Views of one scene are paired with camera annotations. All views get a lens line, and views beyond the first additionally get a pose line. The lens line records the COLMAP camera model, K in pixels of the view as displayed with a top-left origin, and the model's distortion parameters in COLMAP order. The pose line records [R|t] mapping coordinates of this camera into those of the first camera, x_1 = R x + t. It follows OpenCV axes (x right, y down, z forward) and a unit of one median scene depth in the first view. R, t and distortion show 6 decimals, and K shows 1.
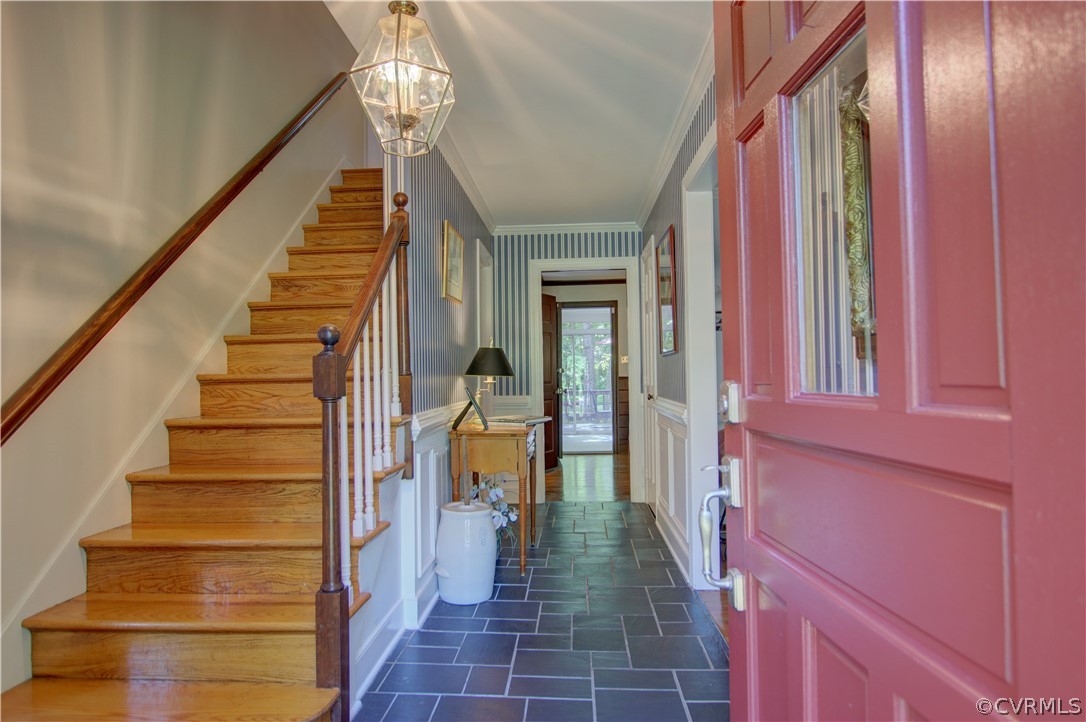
lens RADIAL K [[665.7, 0, 541.4], [0, 665.7, 360.2], [0, 0, 1]] dist [0.001567, 0.004073]
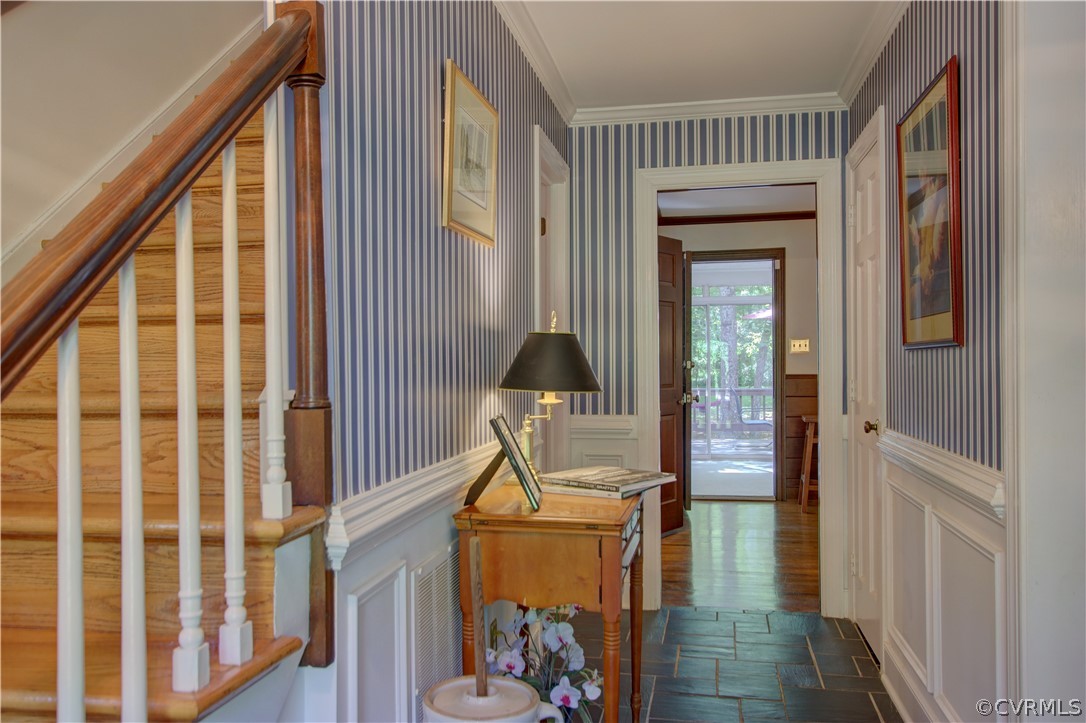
lens RADIAL K [[854.2, 0, 544.6], [0, 854.2, 363.7], [0, 0, 1]] dist [-0.010163, 0.002527]
pose [[0.991218, 0.006983, -0.132057, 0.001705], [-0.002916, 0.999516, 0.030968, -0.011974], [0.132209, -0.030311, 0.990758, 0.289241]]
